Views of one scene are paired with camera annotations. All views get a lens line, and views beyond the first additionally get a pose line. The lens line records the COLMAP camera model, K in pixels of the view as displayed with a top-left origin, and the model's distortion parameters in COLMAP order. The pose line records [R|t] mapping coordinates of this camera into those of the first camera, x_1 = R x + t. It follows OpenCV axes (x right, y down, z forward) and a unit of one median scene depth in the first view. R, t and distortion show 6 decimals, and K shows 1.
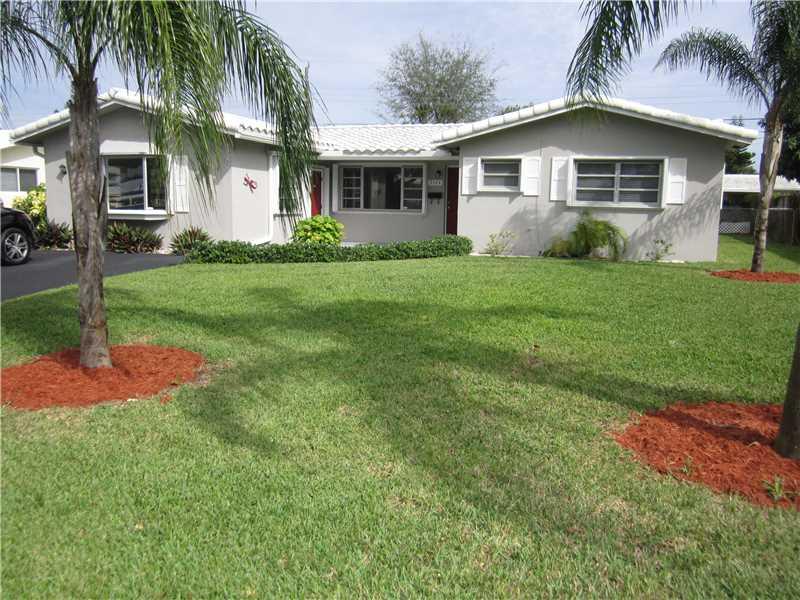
lens RADIAL K [[658.9, 0, 398.4], [0, 658.9, 301.1], [0, 0, 1]] dist [-0.046068, 0.010843]
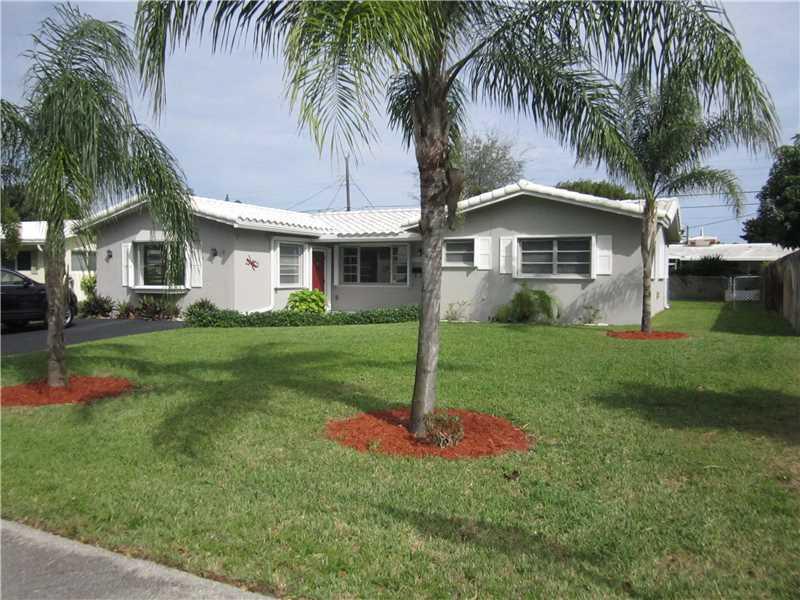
lens RADIAL K [[658.9, 0, 400.8], [0, 658.9, 302.0], [0, 0, 1]] dist [-0.046068, 0.010843]
pose [[0.992783, -0.008826, -0.119597, 0.200039], [-0.004292, 0.994033, -0.108993, 0.024933], [0.119845, 0.108720, 0.986822, -0.167972]]
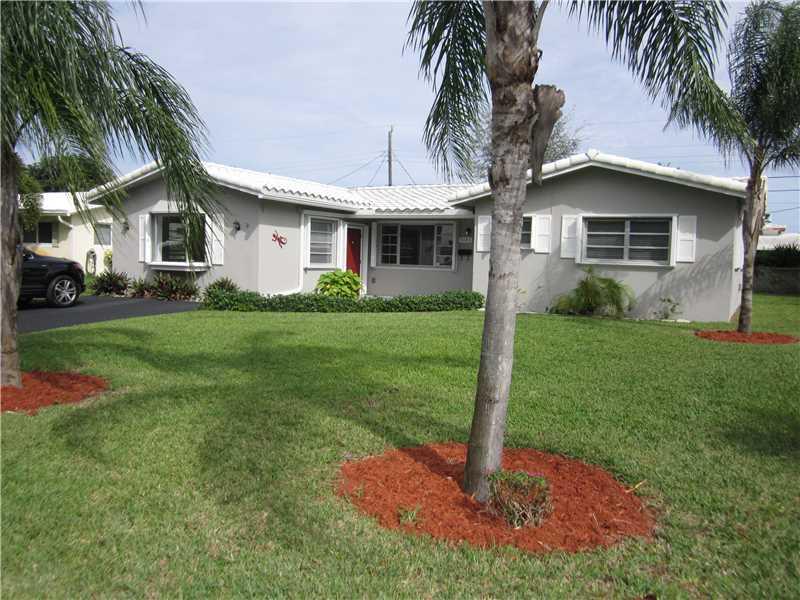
lens RADIAL K [[658.9, 0, 402.3], [0, 658.9, 303.1], [0, 0, 1]] dist [-0.046068, 0.010843]
pose [[0.983884, 0.022624, -0.177373, 0.176336], [-0.037464, 0.996028, -0.080769, 0.006451], [0.174841, 0.086113, 0.980824, -0.023816]]
